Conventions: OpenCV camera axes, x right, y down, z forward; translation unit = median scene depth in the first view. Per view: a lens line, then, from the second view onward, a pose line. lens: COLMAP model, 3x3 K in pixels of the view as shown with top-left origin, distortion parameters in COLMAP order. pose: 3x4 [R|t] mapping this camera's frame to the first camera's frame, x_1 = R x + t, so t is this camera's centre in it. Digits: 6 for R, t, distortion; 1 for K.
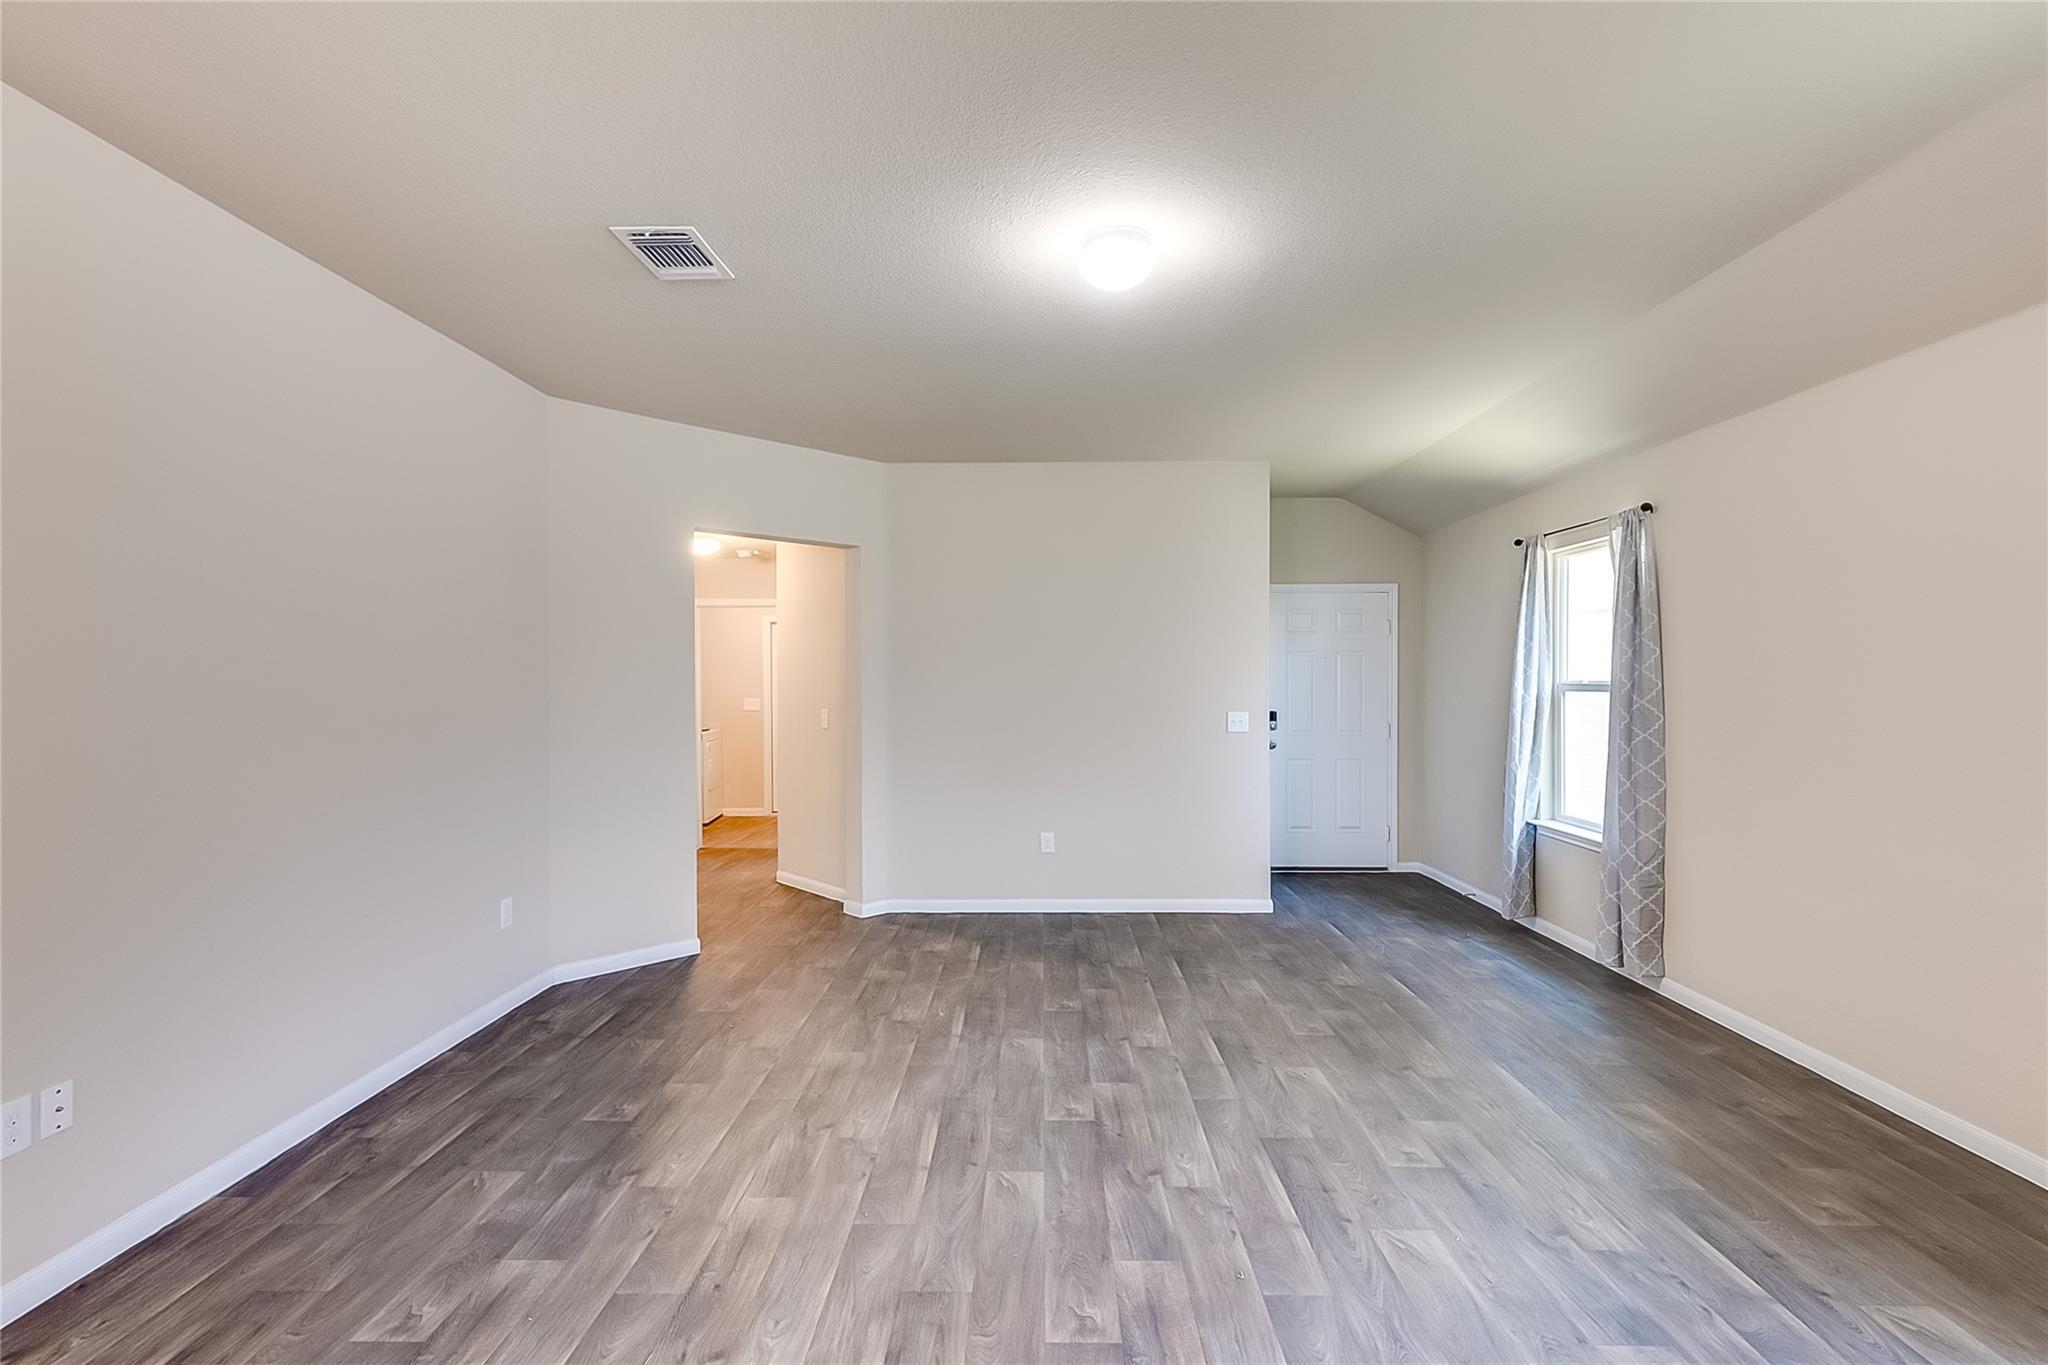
lens RADIAL K [[923.6, 0, 1026.2], [0, 923.6, 687.7], [0, 0, 1]] dist [0.002801, -0.000072]
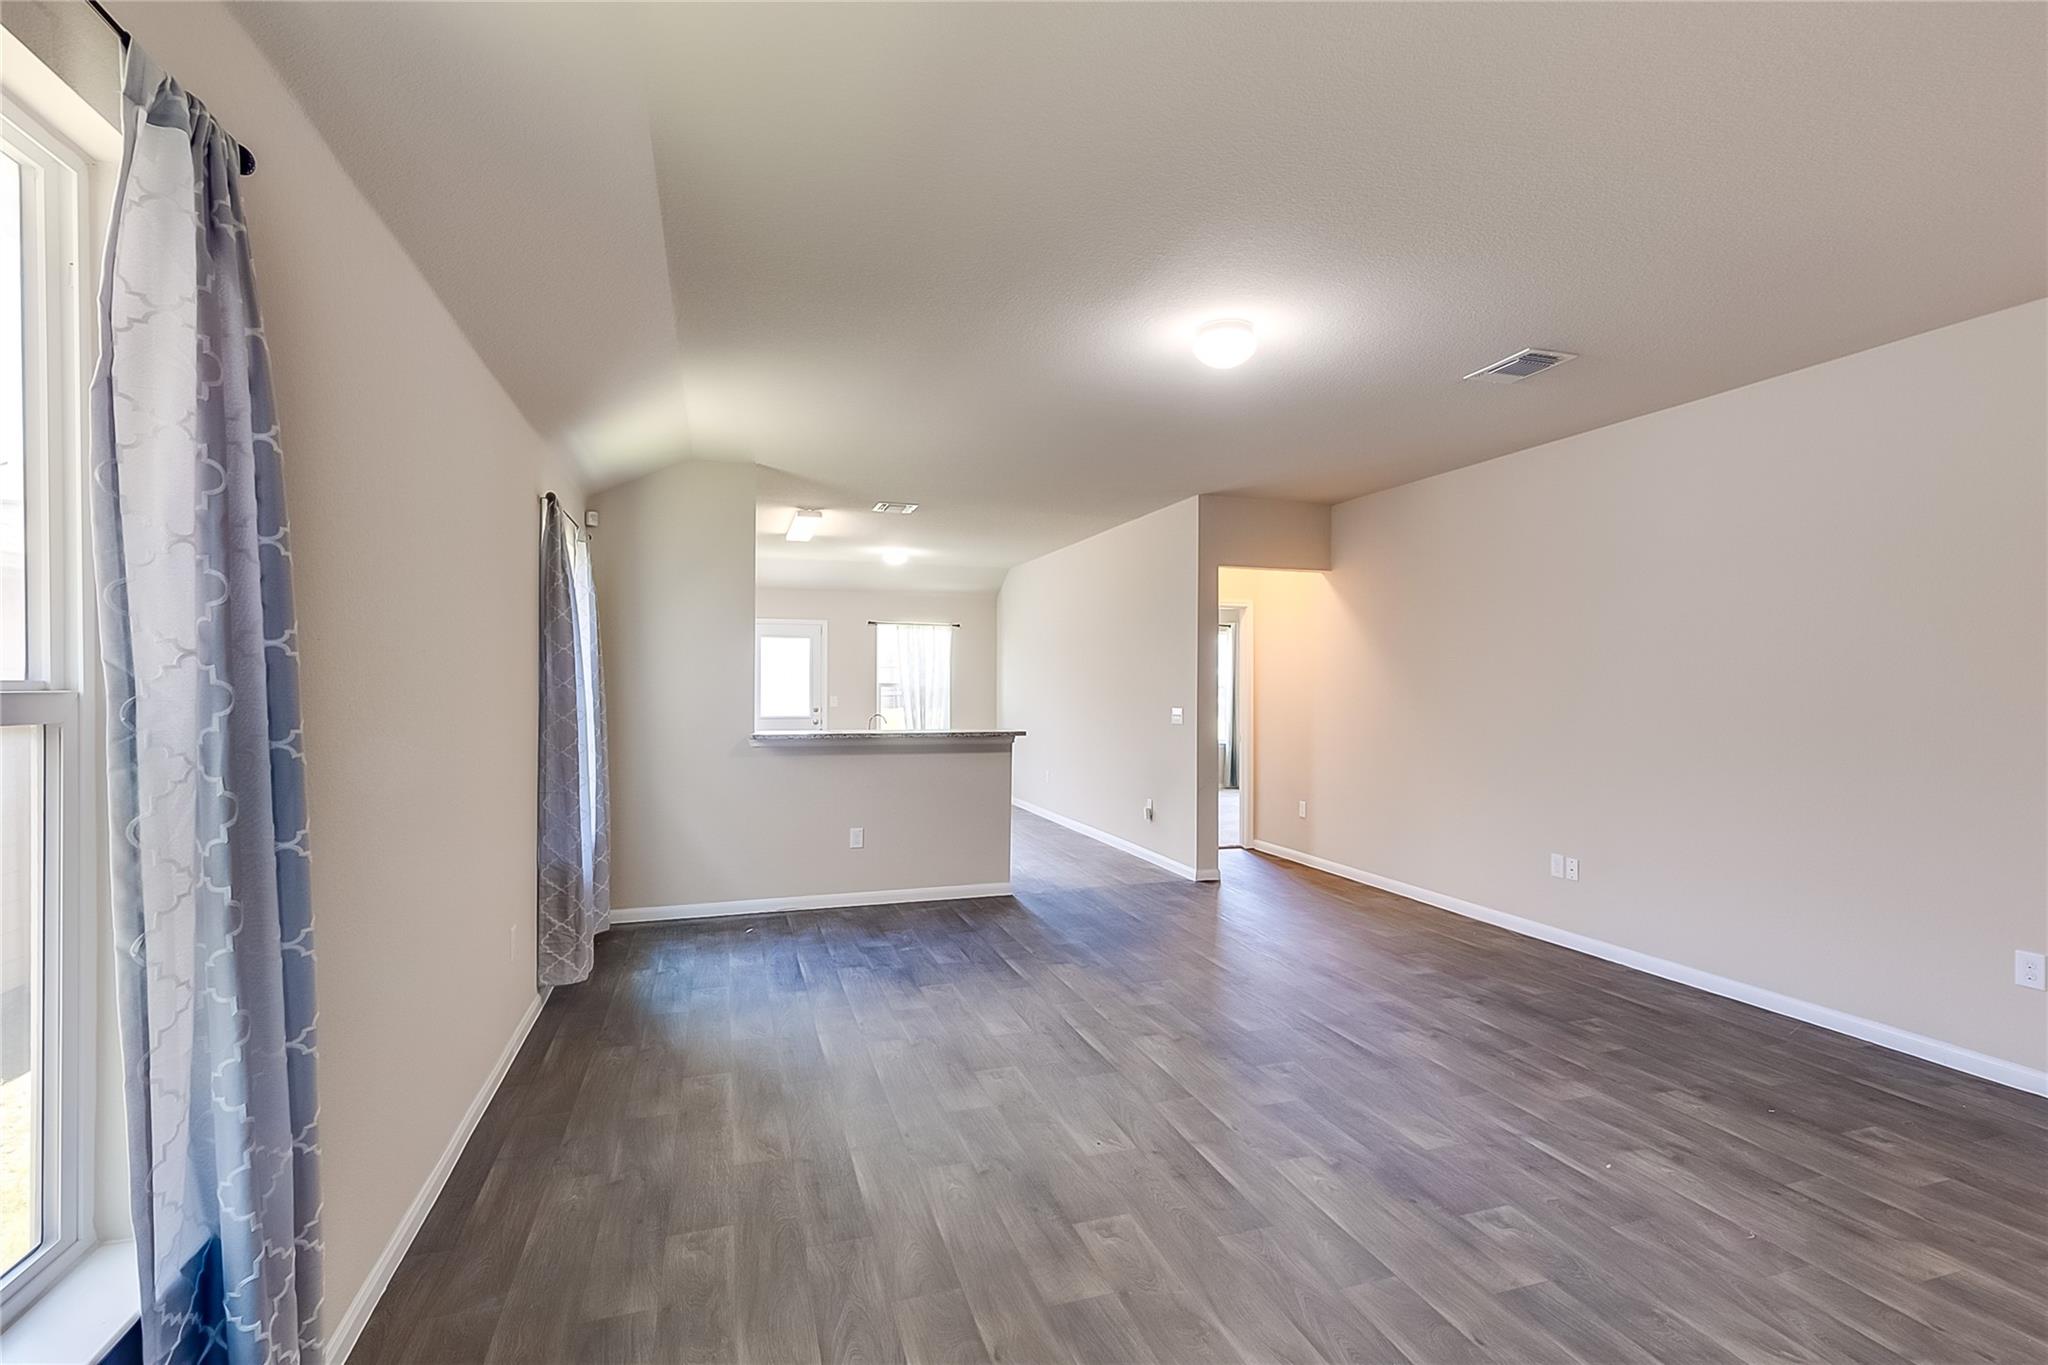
lens RADIAL K [[923.6, 0, 1026.2], [0, 923.6, 687.7], [0, 0, 1]] dist [0.002801, -0.000072]
pose [[-0.944256, 0.001966, -0.329205, 0.539630], [-0.002606, 0.999906, 0.013446, -0.011938], [0.329200, 0.013554, -0.944163, 1.486930]]
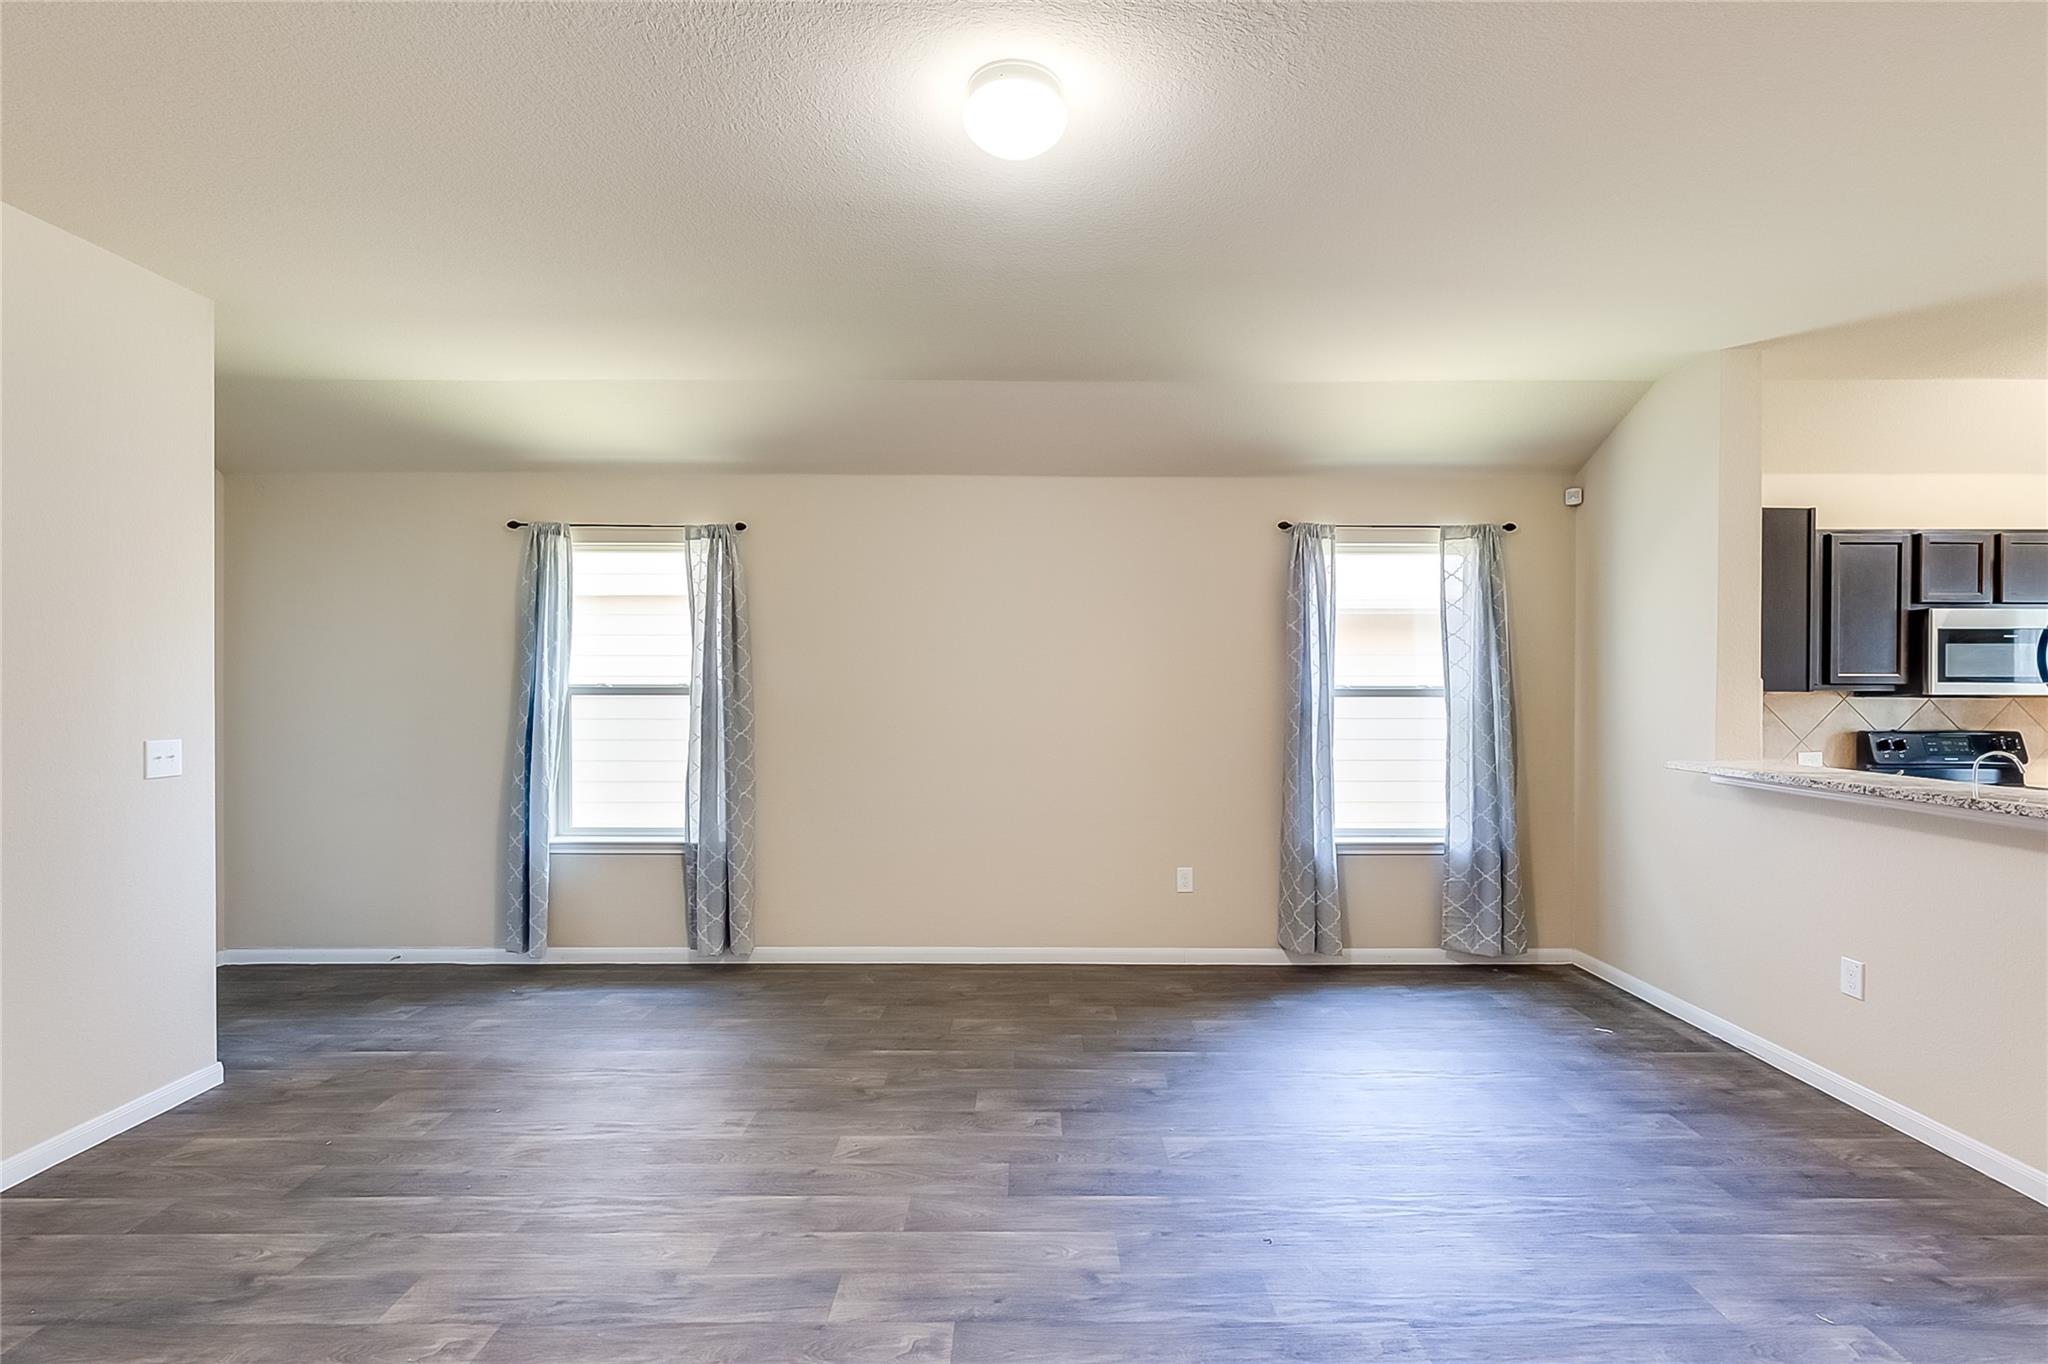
lens RADIAL K [[923.6, 0, 1026.2], [0, 923.6, 687.2], [0, 0, 1]] dist [0.002801, -0.000072]
pose [[-0.020459, -0.000637, 0.999790, -0.460070], [0.006460, 0.999979, 0.000769, -0.002347], [-0.999770, 0.006474, -0.020454, 0.719045]]
